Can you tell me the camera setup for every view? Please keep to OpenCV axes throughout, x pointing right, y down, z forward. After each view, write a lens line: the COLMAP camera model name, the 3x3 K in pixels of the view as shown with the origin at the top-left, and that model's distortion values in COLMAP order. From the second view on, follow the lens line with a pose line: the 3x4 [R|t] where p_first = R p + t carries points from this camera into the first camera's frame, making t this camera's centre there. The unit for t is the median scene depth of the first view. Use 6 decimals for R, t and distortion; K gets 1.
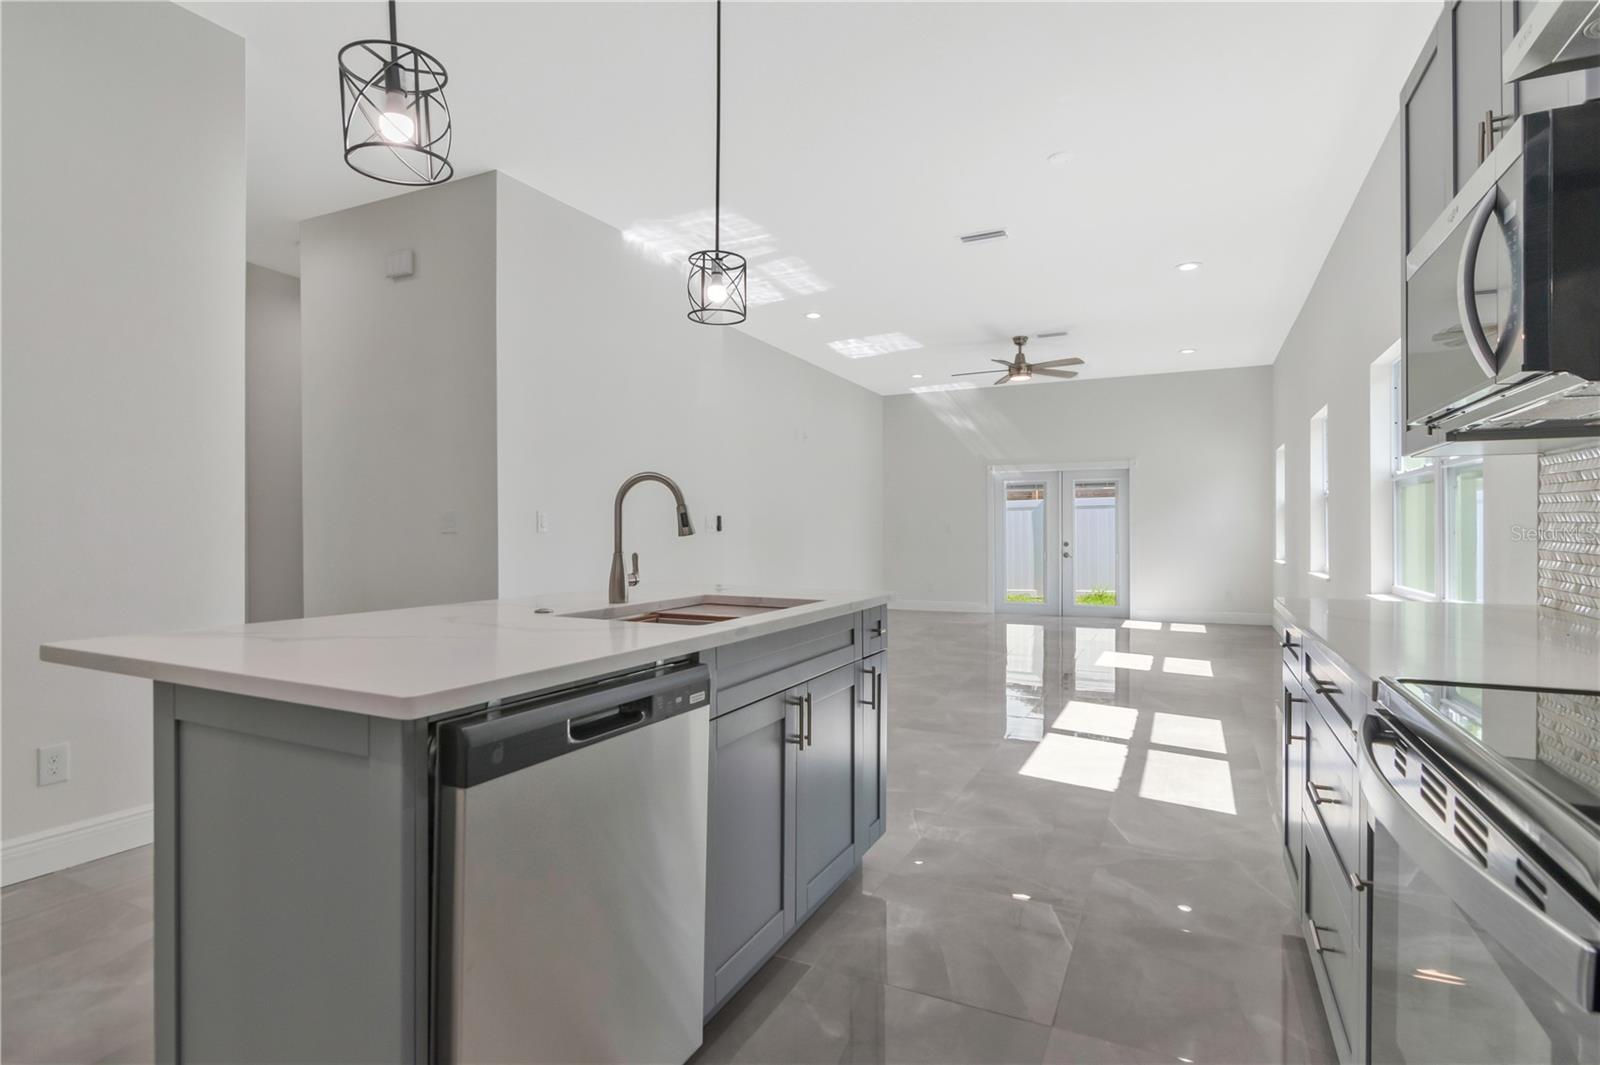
lens RADIAL K [[783.3, 0, 799.4], [0, 783.3, 528.3], [0, 0, 1]] dist [-0.004801, -0.001080]
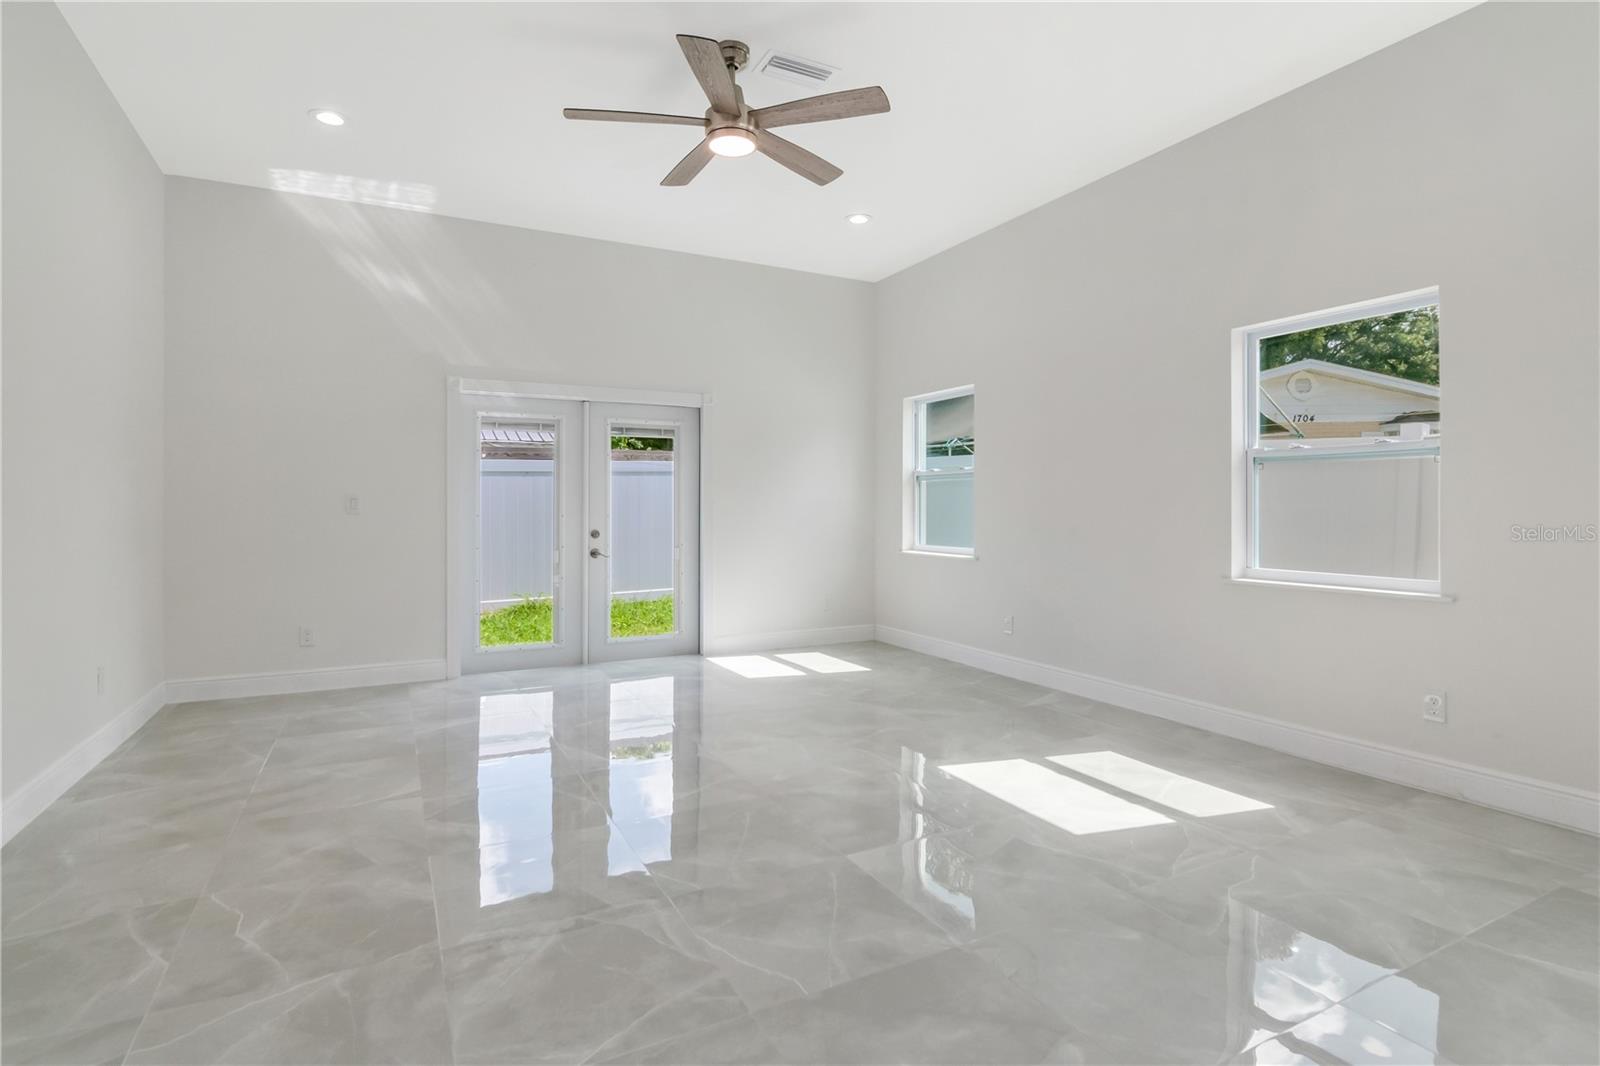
lens RADIAL K [[783.3, 0, 793.0], [0, 783.3, 499.7], [0, 0, 1]] dist [-0.004801, -0.001080]
pose [[0.589556, 0.009989, 0.807666, -0.028742], [-0.002964, 0.999944, -0.010203, 0.001354], [-0.807722, 0.003622, 0.589552, 0.615882]]
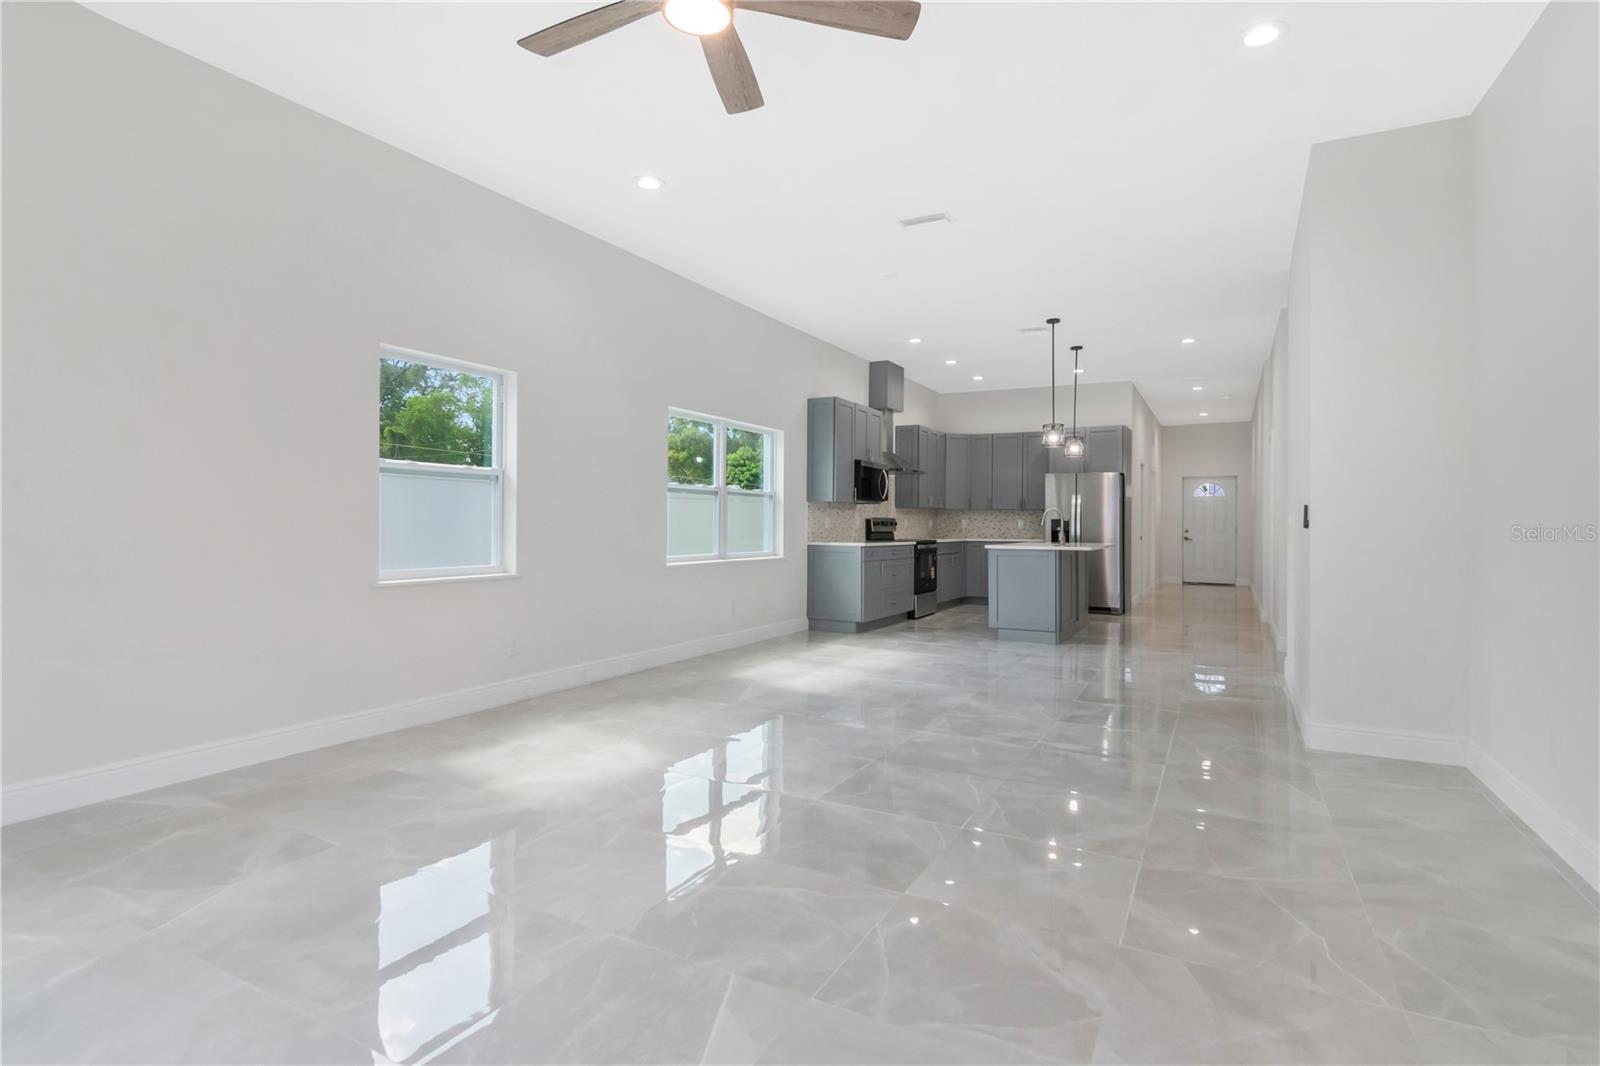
lens RADIAL K [[783.3, 0, 791.3], [0, 783.3, 531.3], [0, 0, 1]] dist [-0.004801, -0.001080]
pose [[-0.999019, -0.007488, 0.043643, 0.194993], [-0.007369, 0.999969, 0.002883, 0.005893], [-0.043663, 0.002558, -0.999043, 1.089700]]
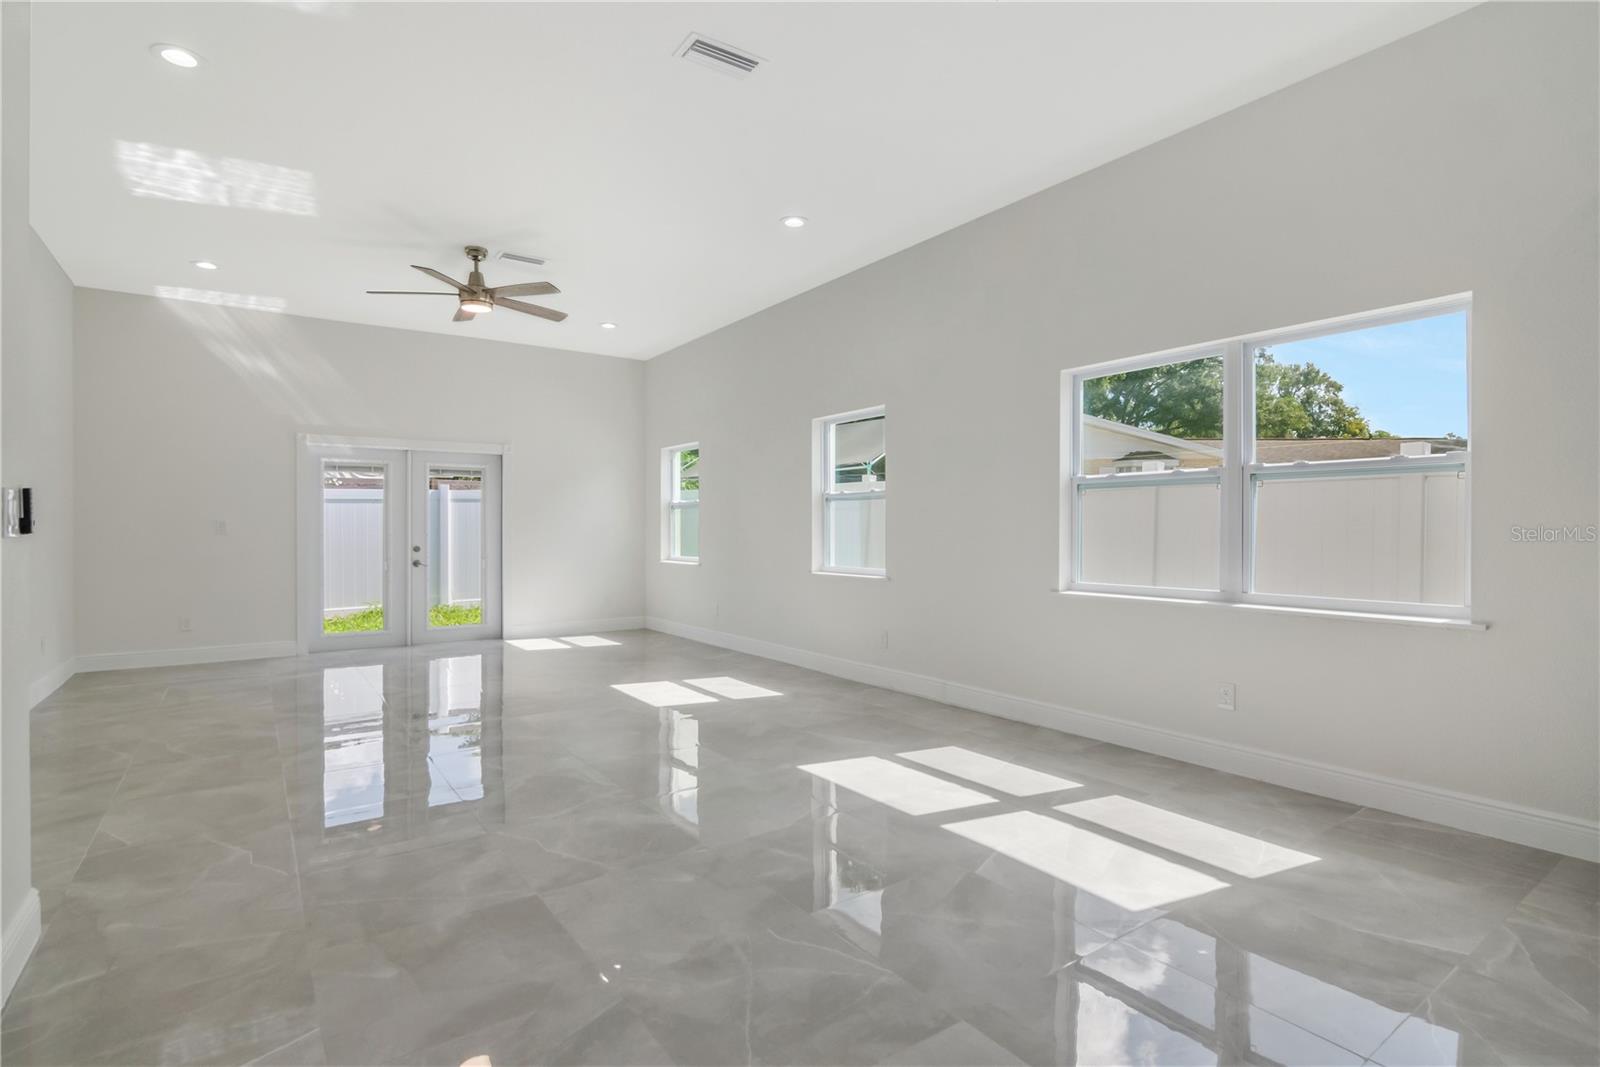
lens RADIAL K [[783.3, 0, 800.8], [0, 783.3, 525.3], [0, 0, 1]] dist [-0.004801, -0.001080]
pose [[0.473179, 0.004777, 0.880953, -0.157415], [-0.001871, 0.999988, -0.004418, 0.000387], [-0.880964, 0.000442, 0.473183, 0.359228]]
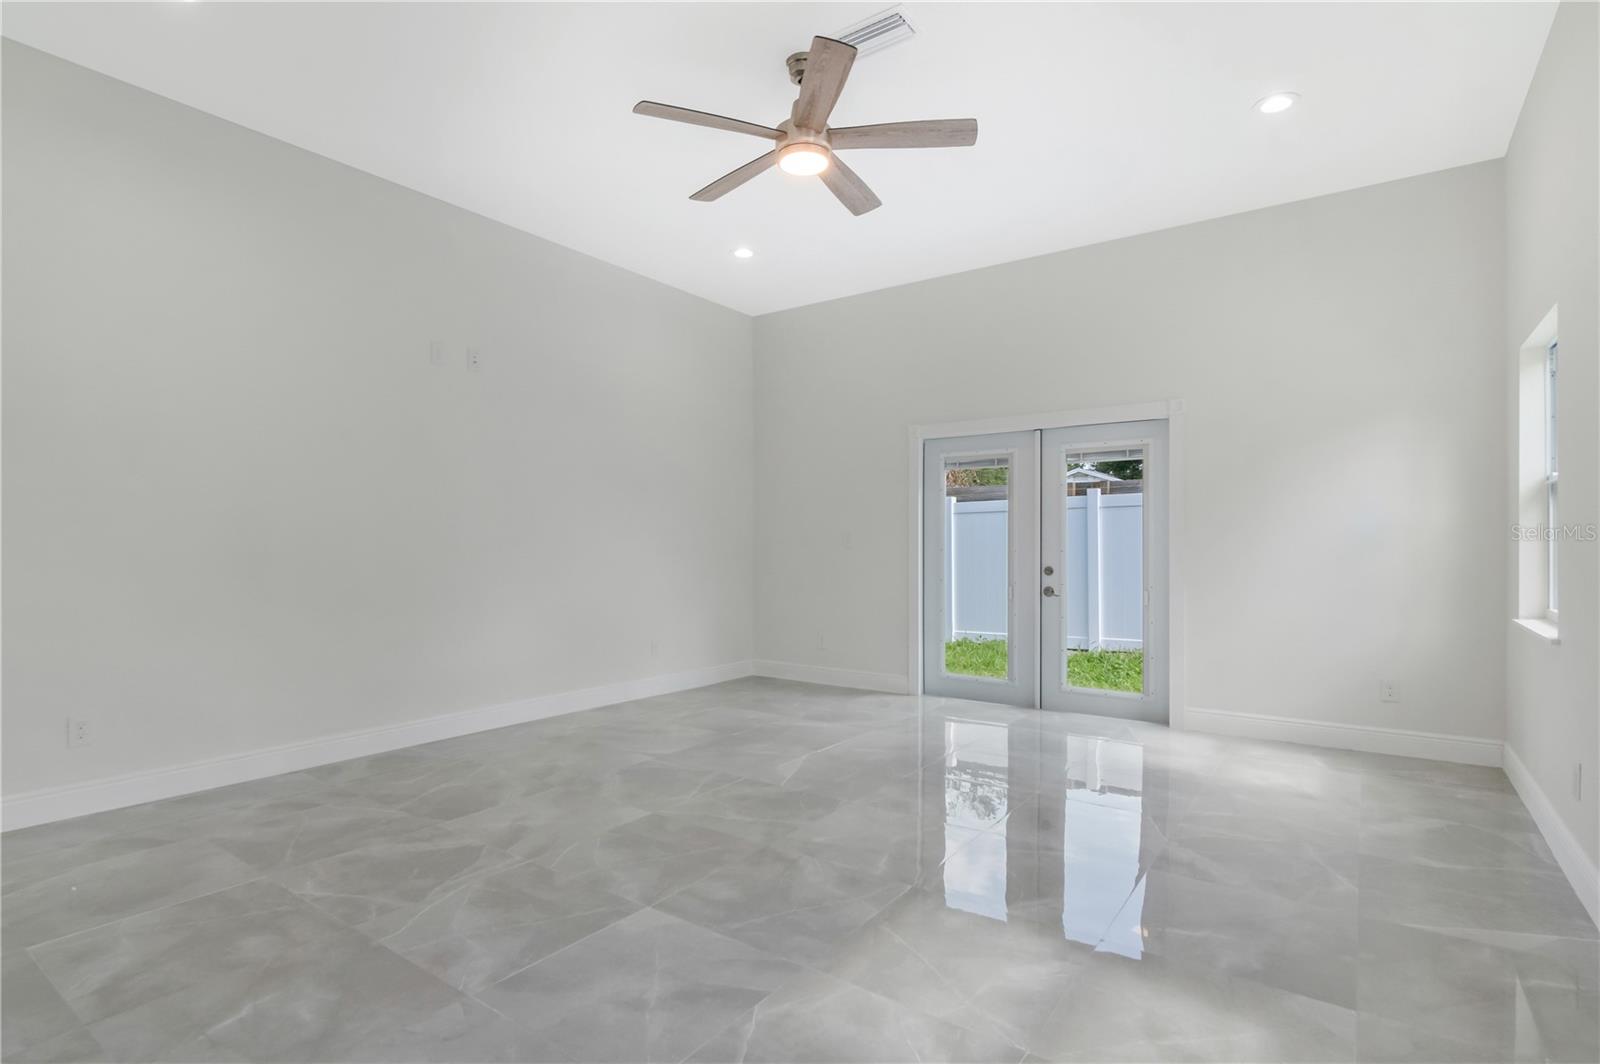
lens RADIAL K [[783.3, 0, 814.3], [0, 783.3, 532.8], [0, 0, 1]] dist [-0.004801, -0.001080]
pose [[0.989643, 0.000725, -0.143546, 0.288263], [-0.002010, 0.999959, -0.008807, 0.000157], [0.143534, 0.009005, 0.989604, 0.514057]]
